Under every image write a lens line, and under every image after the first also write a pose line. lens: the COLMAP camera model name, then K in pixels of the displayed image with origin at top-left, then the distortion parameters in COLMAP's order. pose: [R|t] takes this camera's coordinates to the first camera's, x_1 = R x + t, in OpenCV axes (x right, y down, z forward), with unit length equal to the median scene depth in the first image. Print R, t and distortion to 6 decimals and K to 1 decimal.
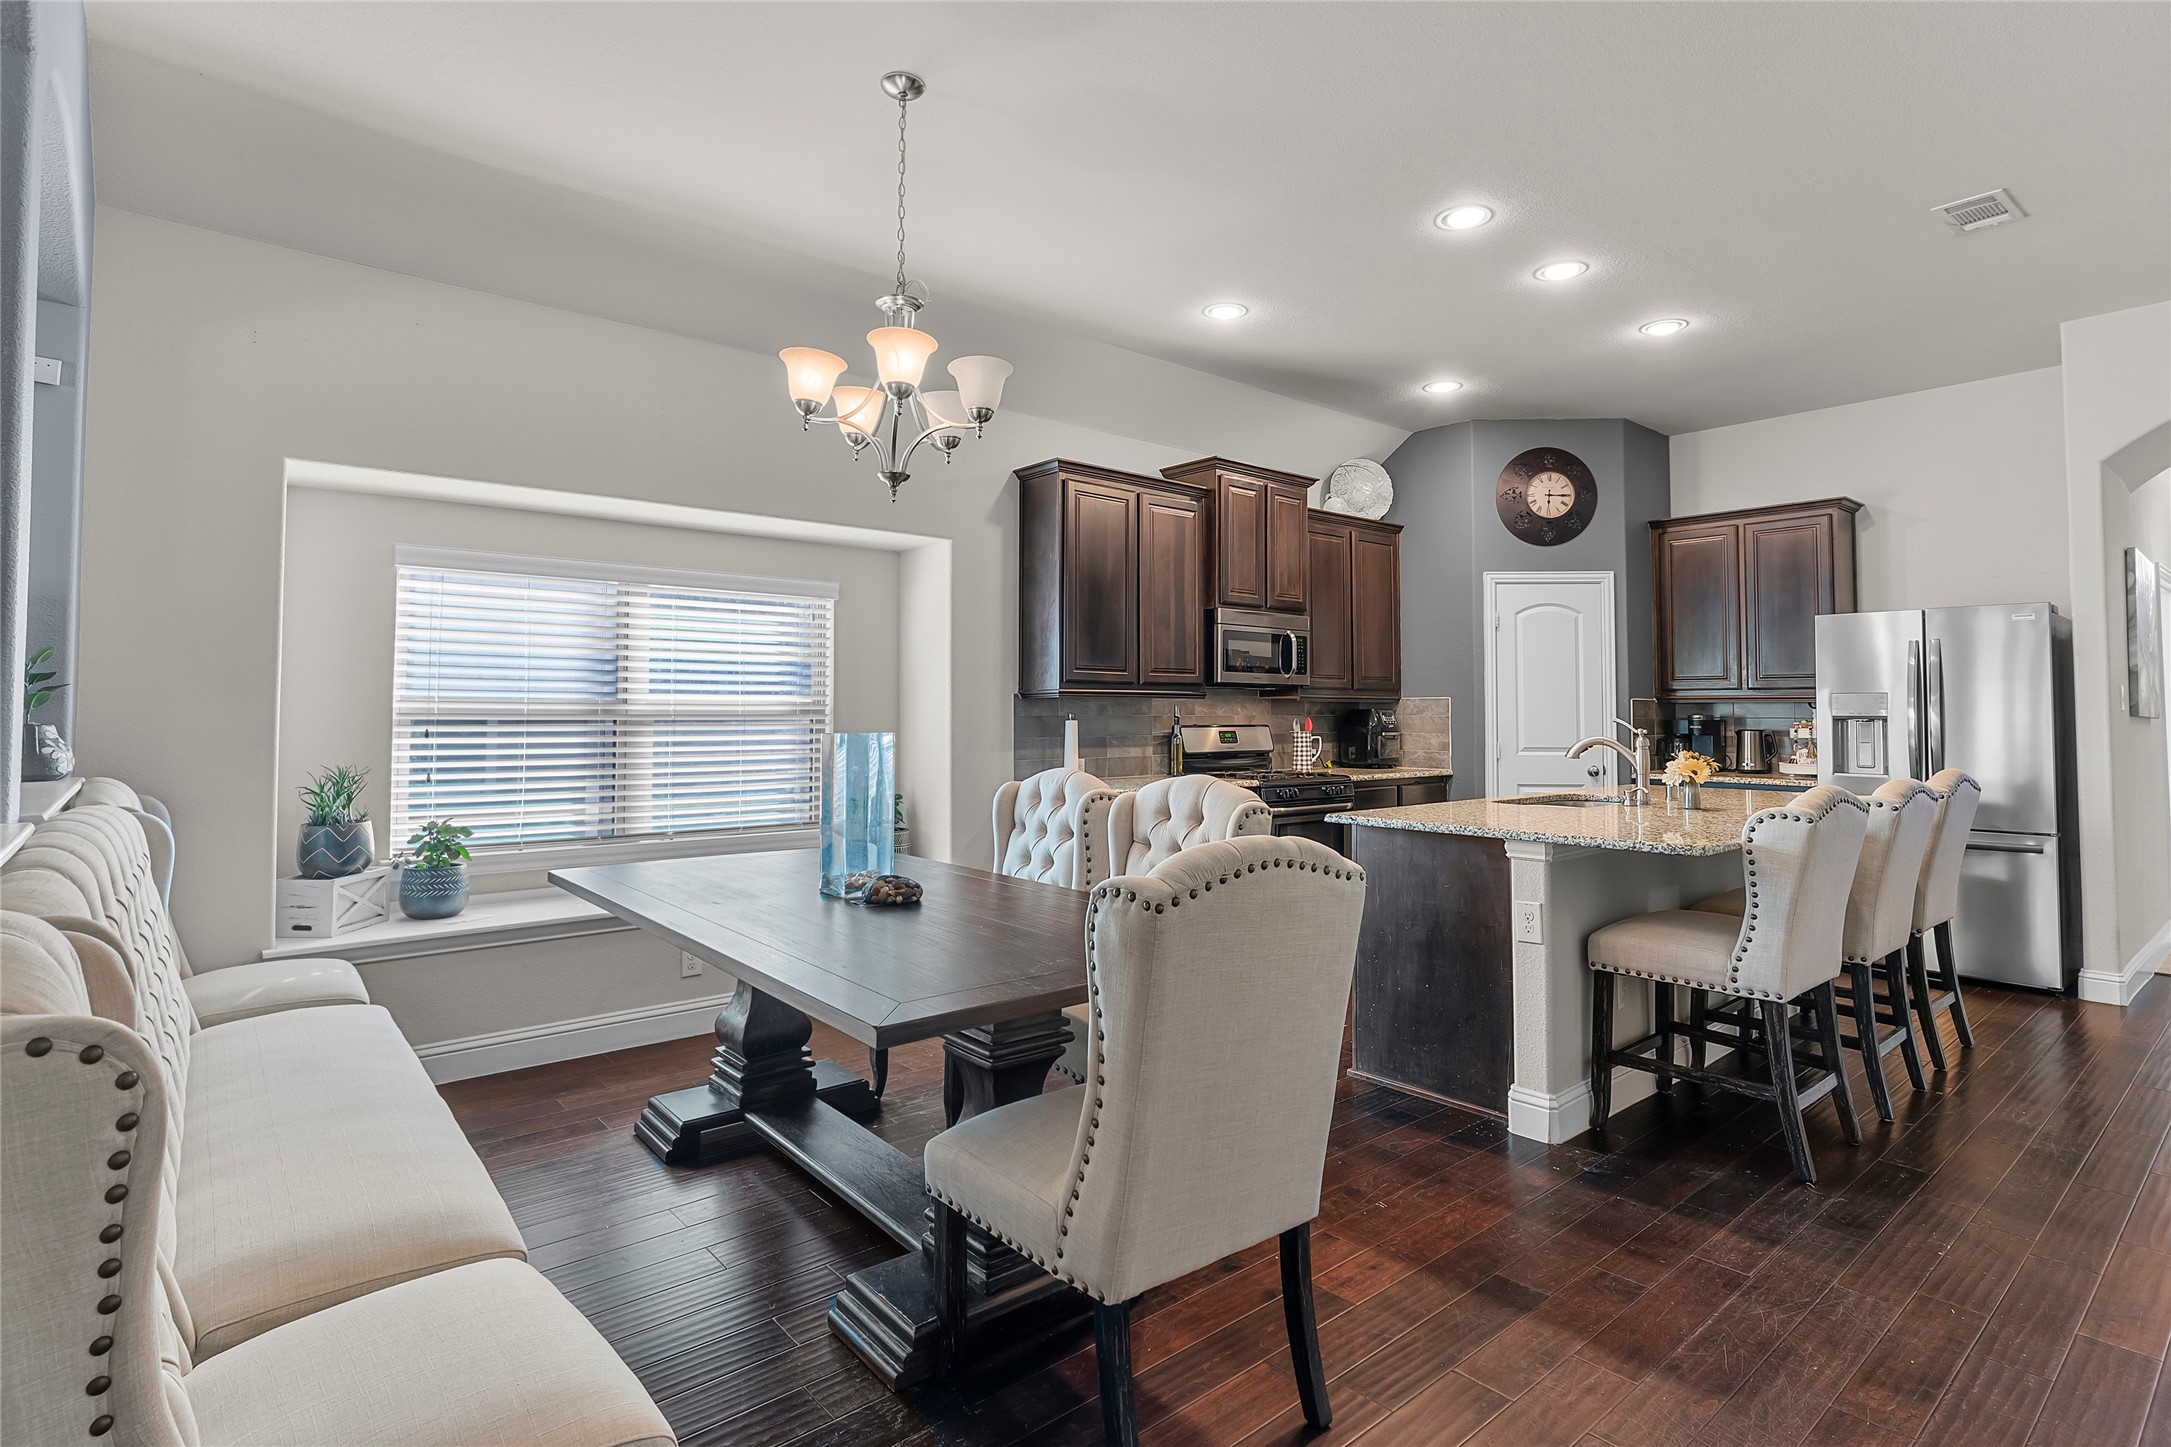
lens RADIAL K [[1078.8, 0, 1083.7], [0, 1078.8, 673.4], [0, 0, 1]] dist [0.001408, 0.000939]
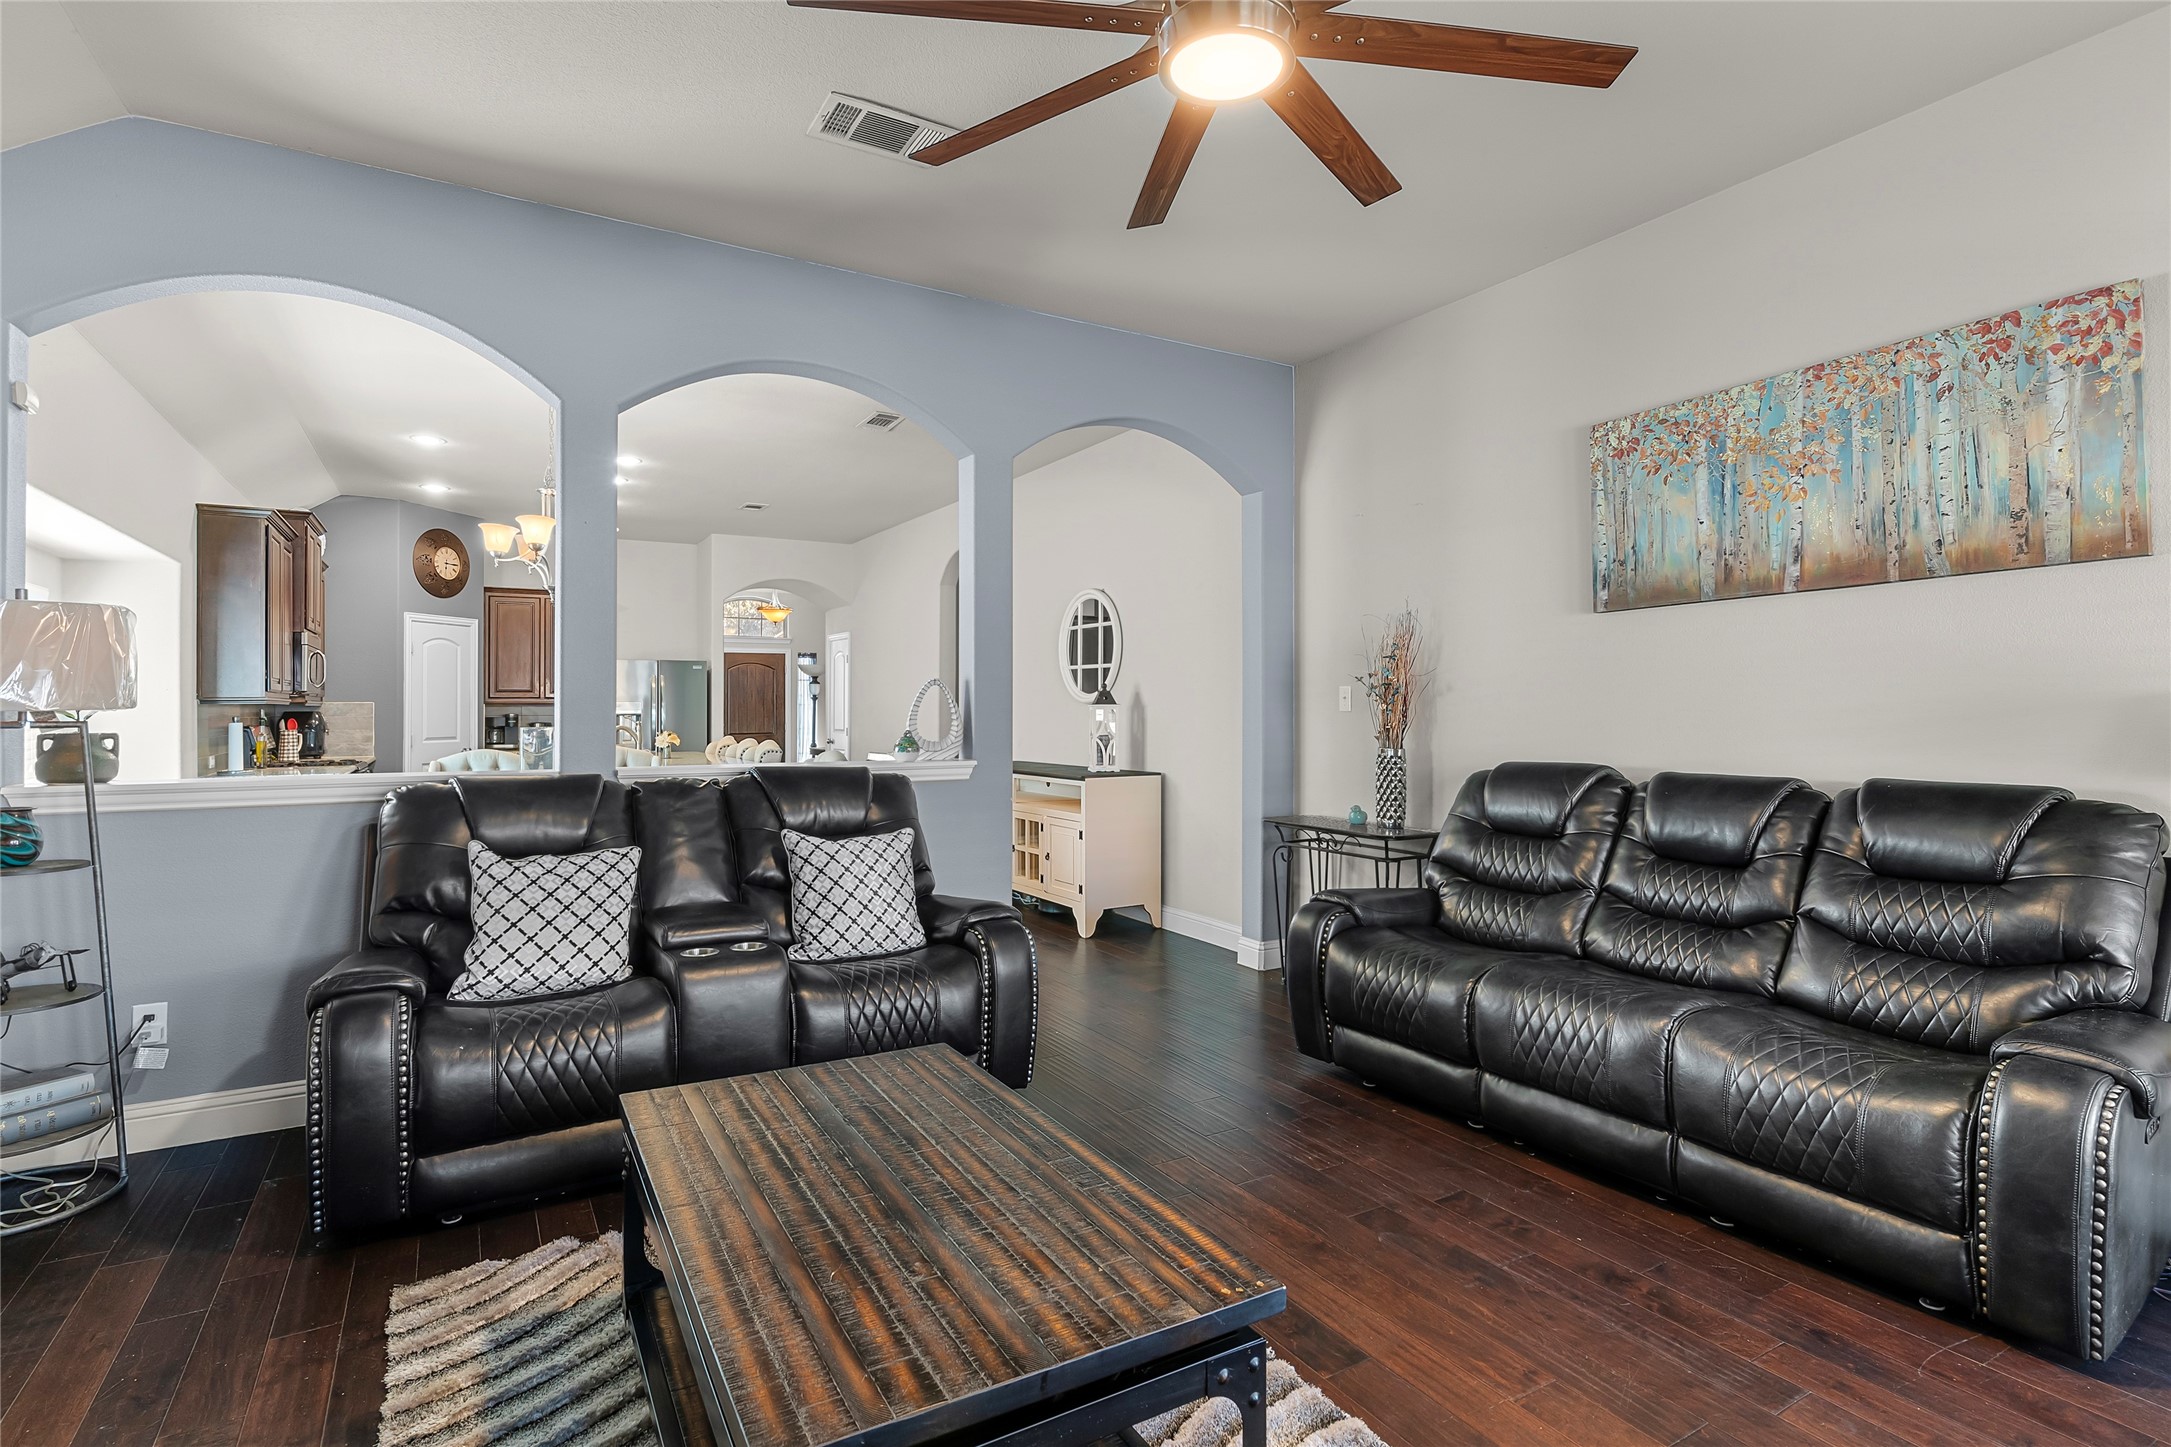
lens RADIAL K [[1046.5, 0, 1081.7], [0, 1046.5, 698.2], [0, 0, 1]] dist [0.002213, 0.000218]
pose [[0.165916, 0.006476, 0.986119, -0.888541], [-0.031808, 0.999493, -0.001212, -0.010259], [-0.985627, -0.031166, 0.166038, -0.091063]]
